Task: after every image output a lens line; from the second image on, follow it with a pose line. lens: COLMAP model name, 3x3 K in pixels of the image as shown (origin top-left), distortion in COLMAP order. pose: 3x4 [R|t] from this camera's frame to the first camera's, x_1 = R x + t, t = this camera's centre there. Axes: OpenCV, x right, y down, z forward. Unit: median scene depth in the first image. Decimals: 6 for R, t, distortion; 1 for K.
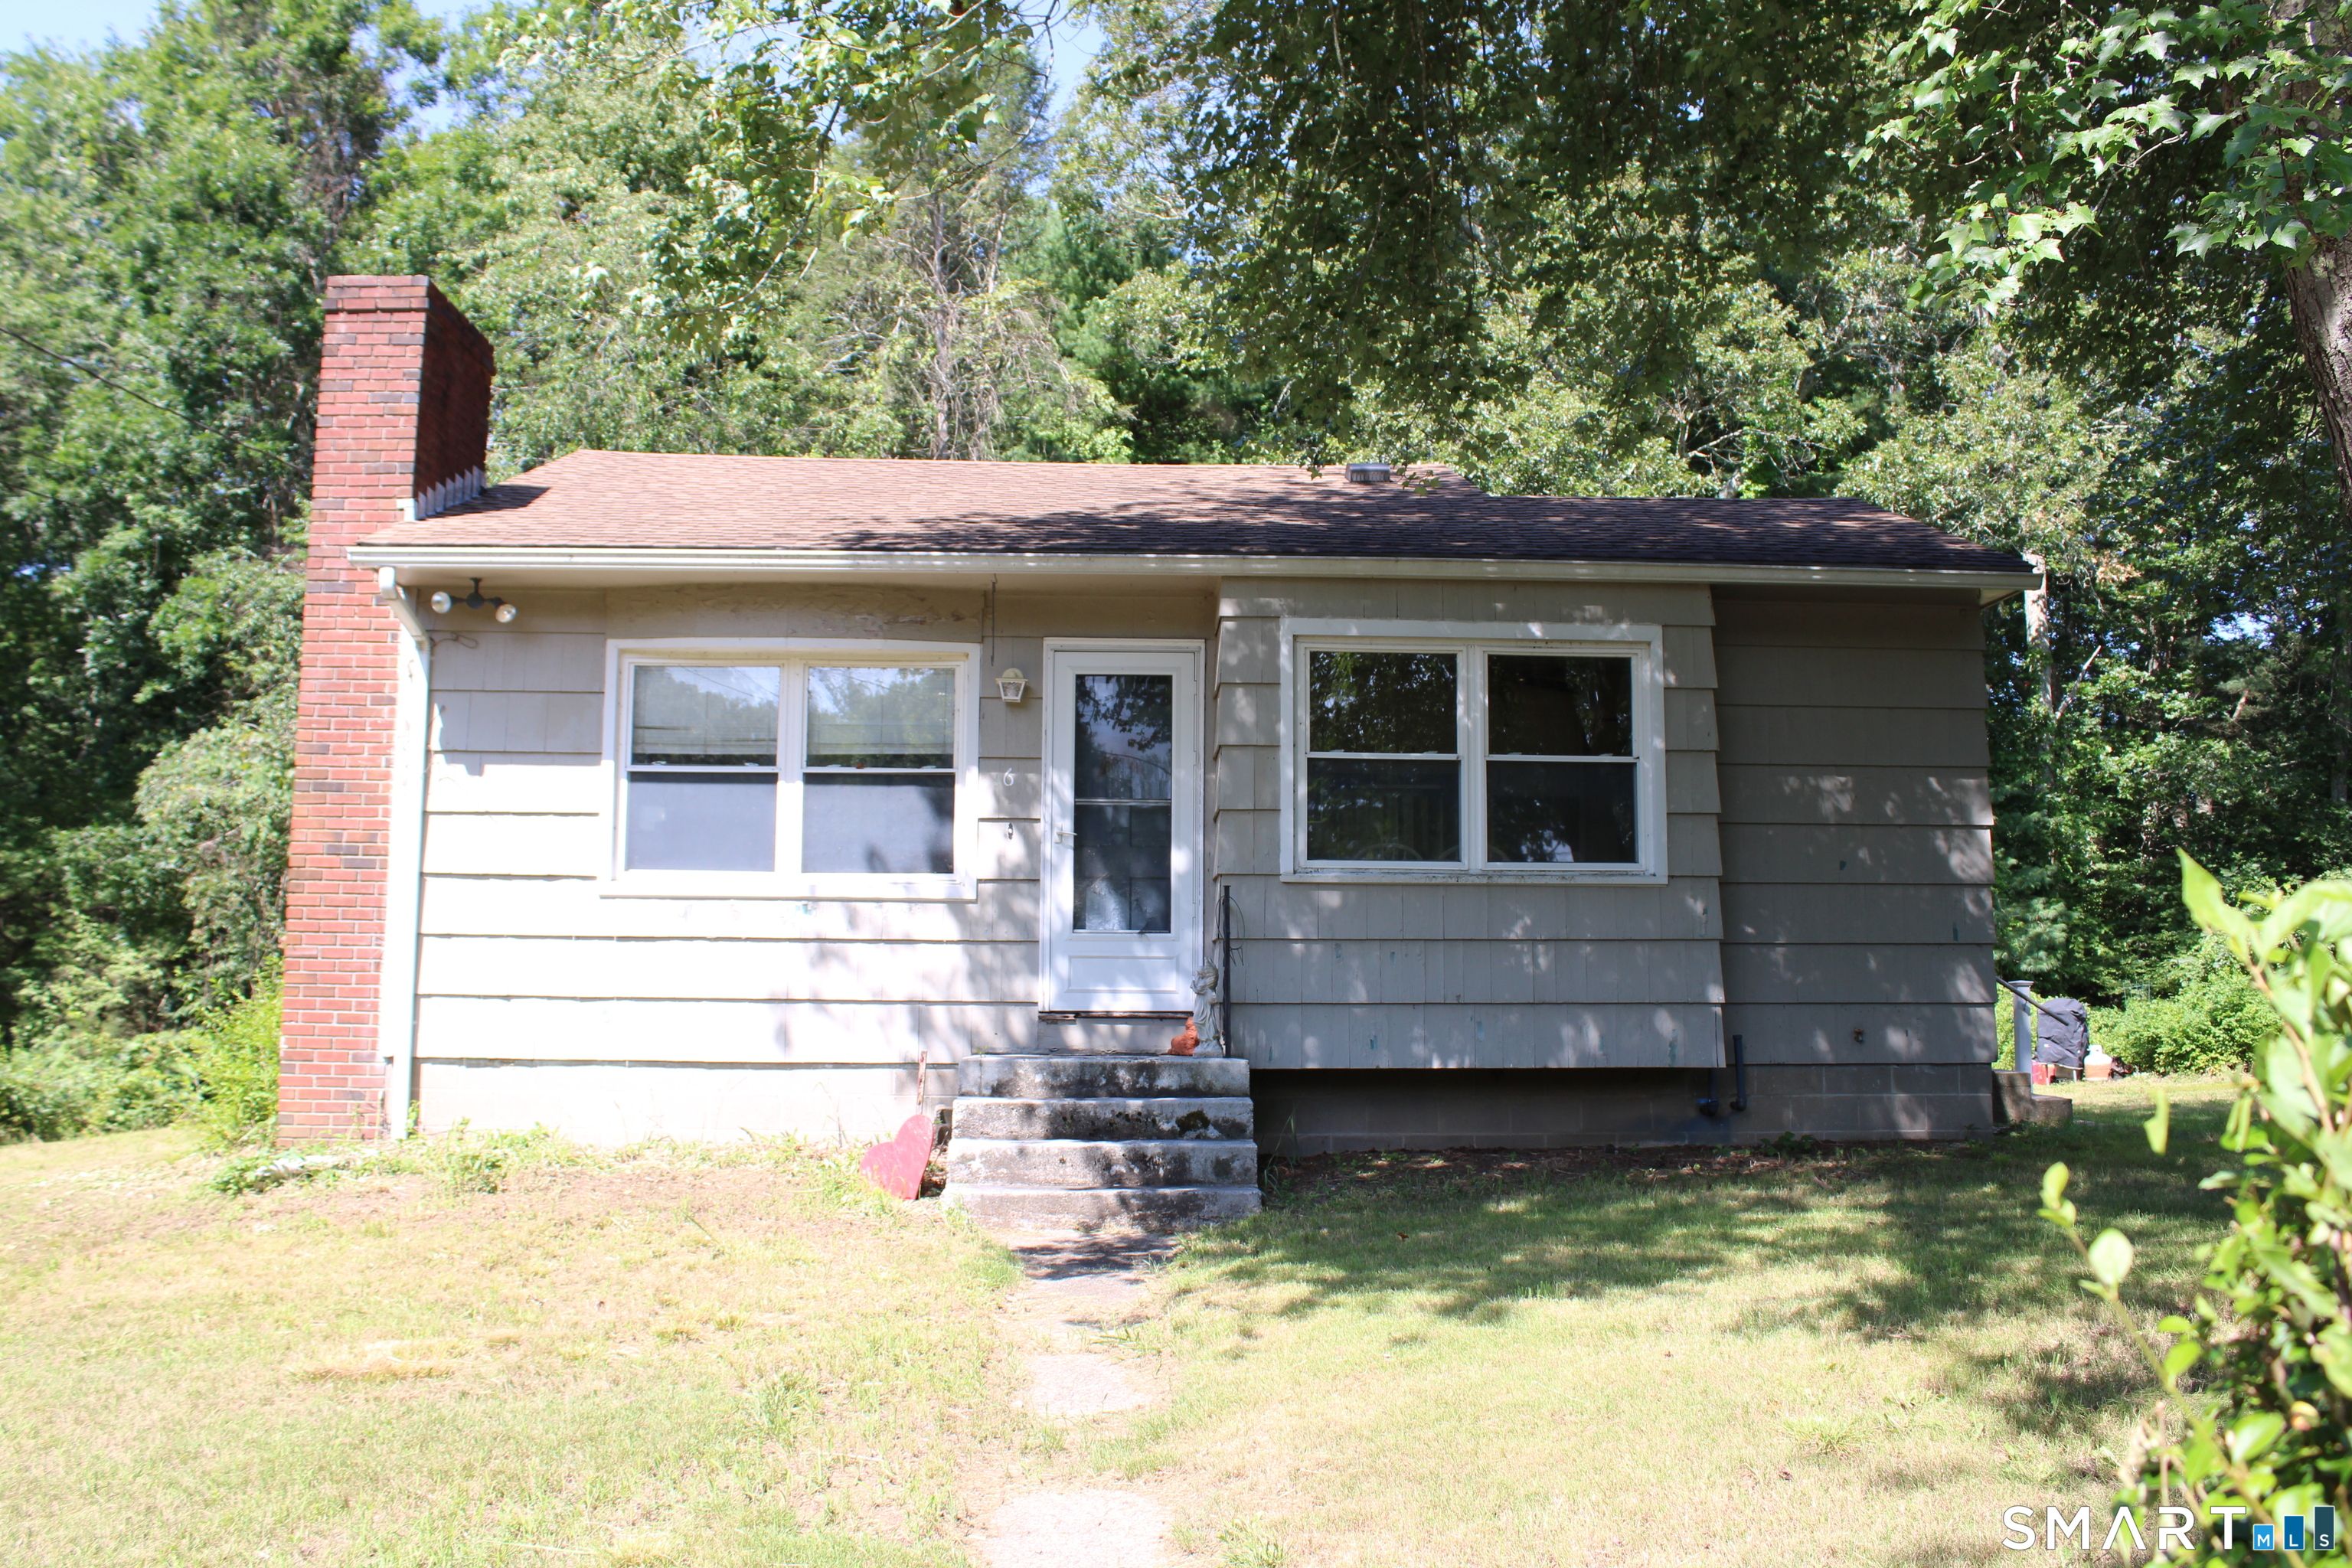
lens RADIAL K [[1964.8, 0, 1176.0], [0, 1964.8, 784.0], [0, 0, 1]] dist [0.039506, -0.002440]
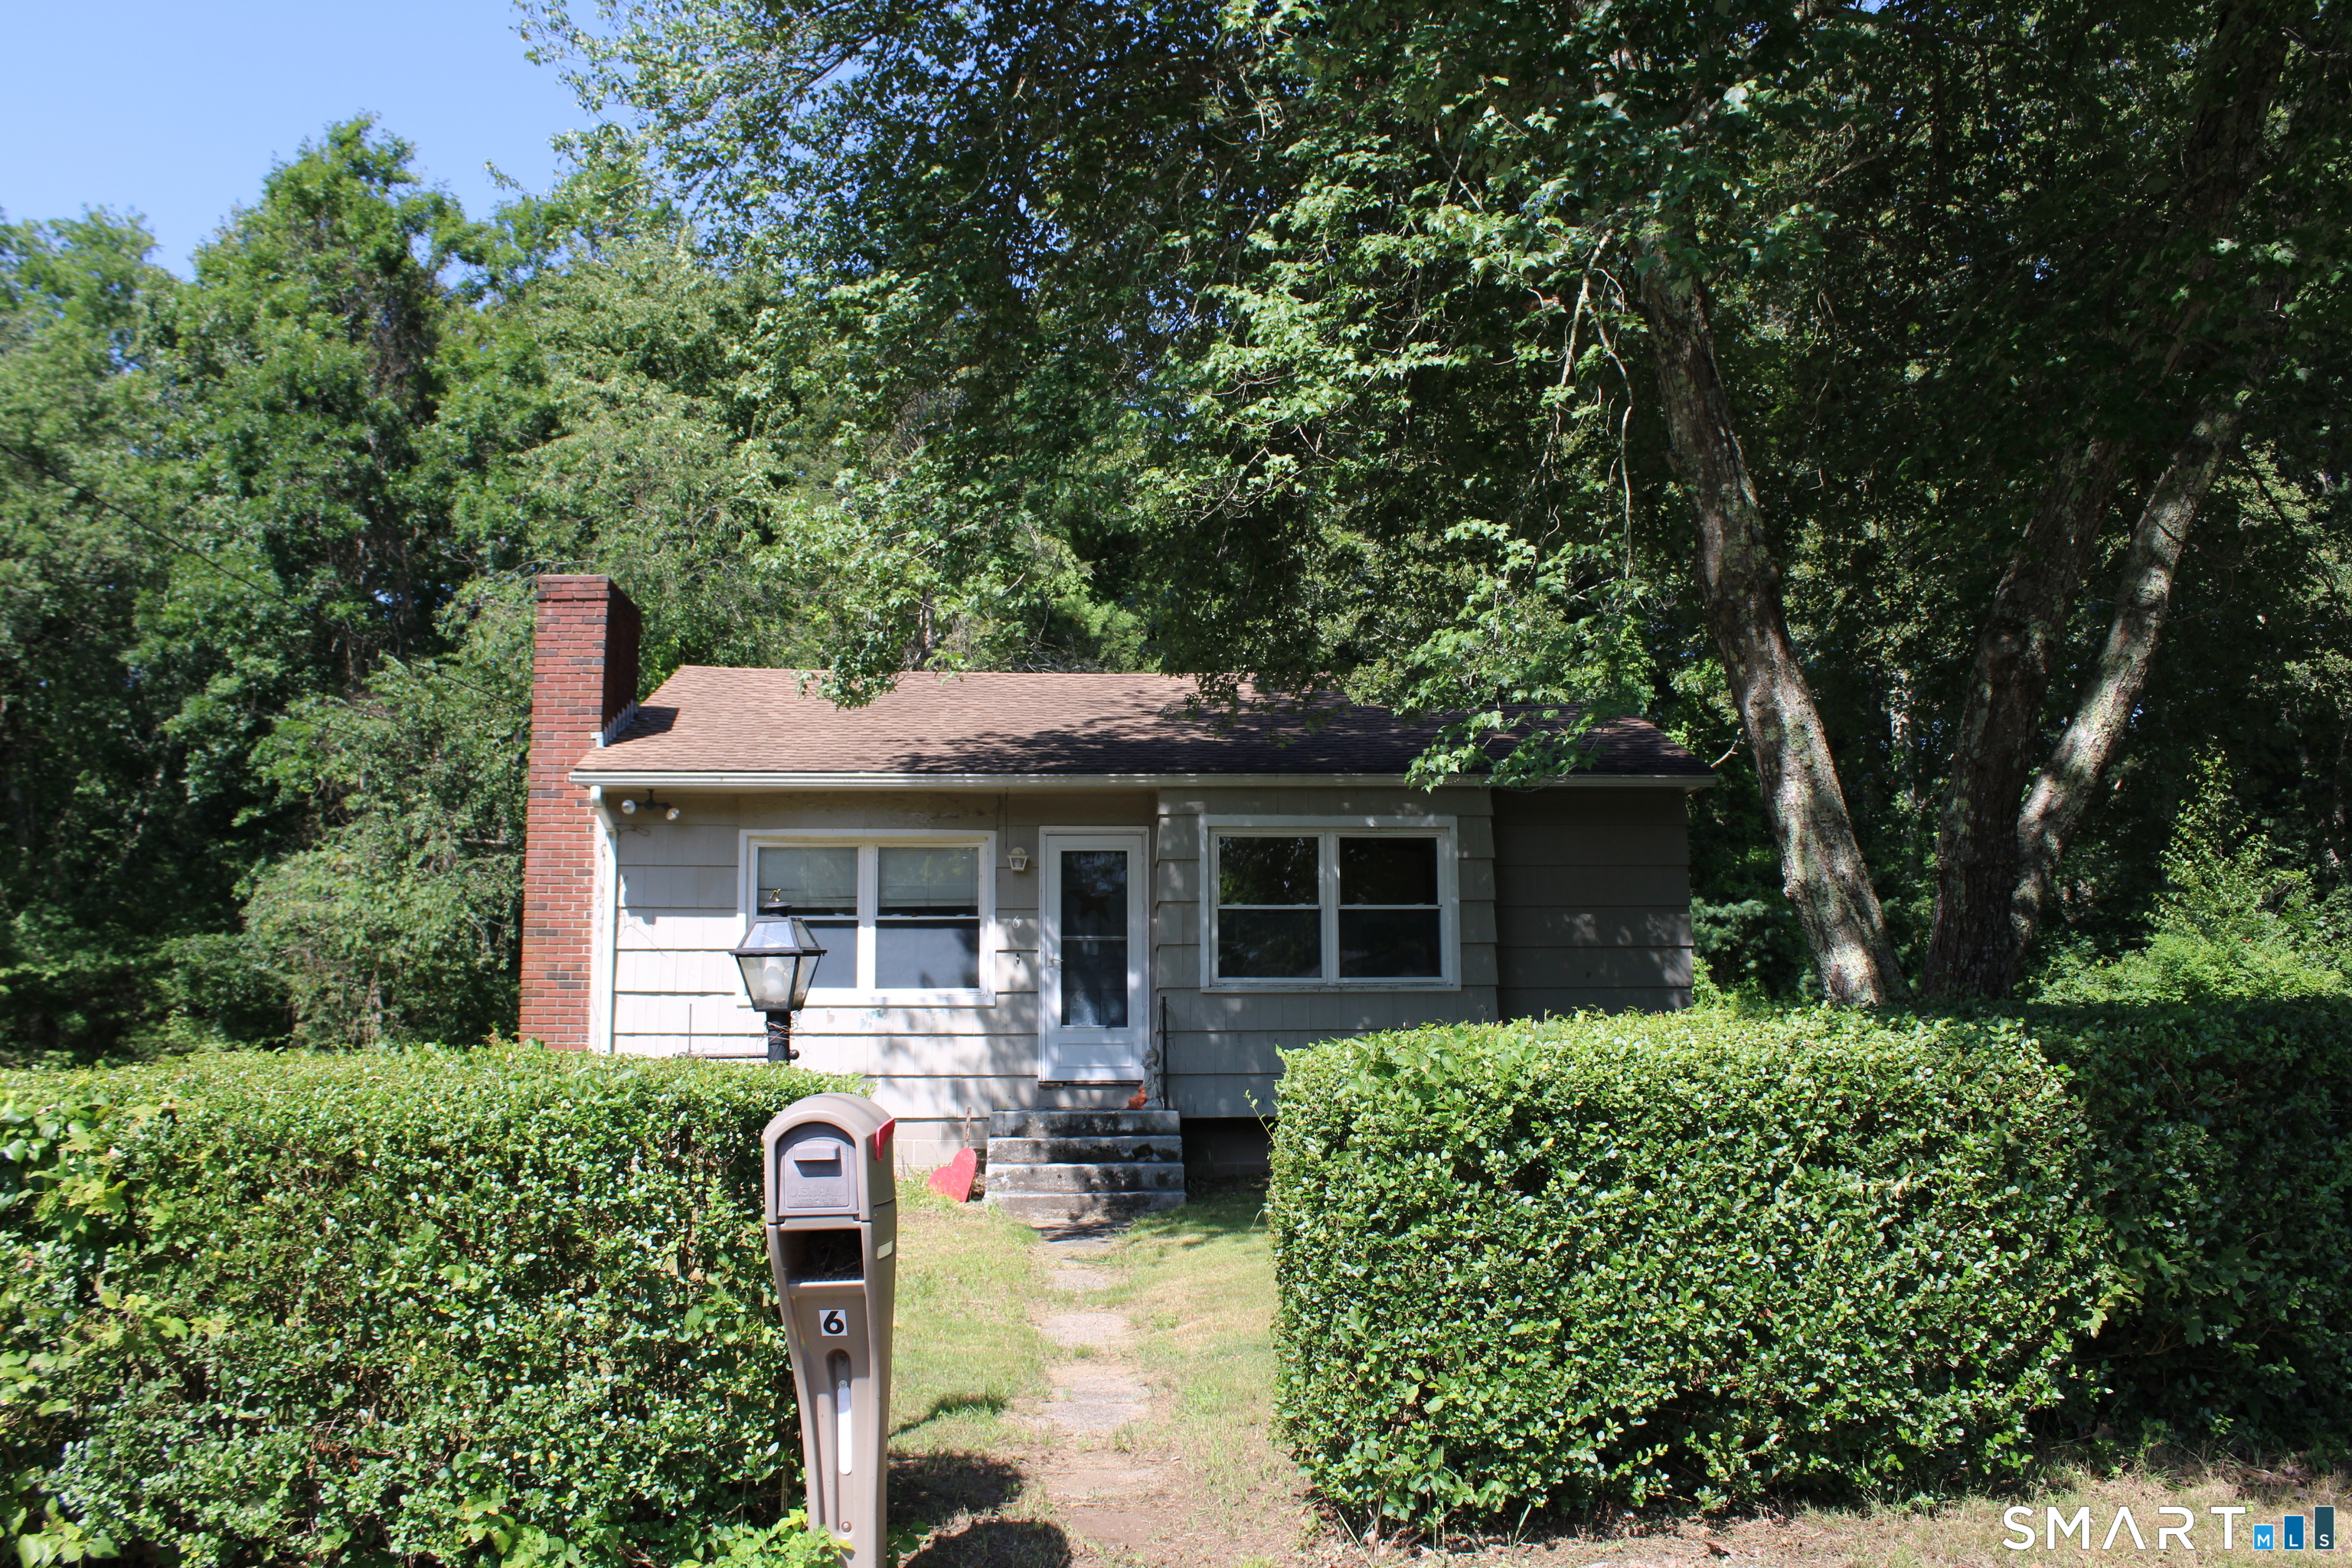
lens RADIAL K [[2239.8, 0, 1176.0], [0, 2239.8, 784.0], [0, 0, 1]] dist [0.002338, 0.007007]
pose [[0.999784, -0.009351, 0.018562, 0.003957], [0.009735, 0.999738, -0.020709, -0.070065], [-0.018364, 0.020885, 0.999613, -0.666551]]
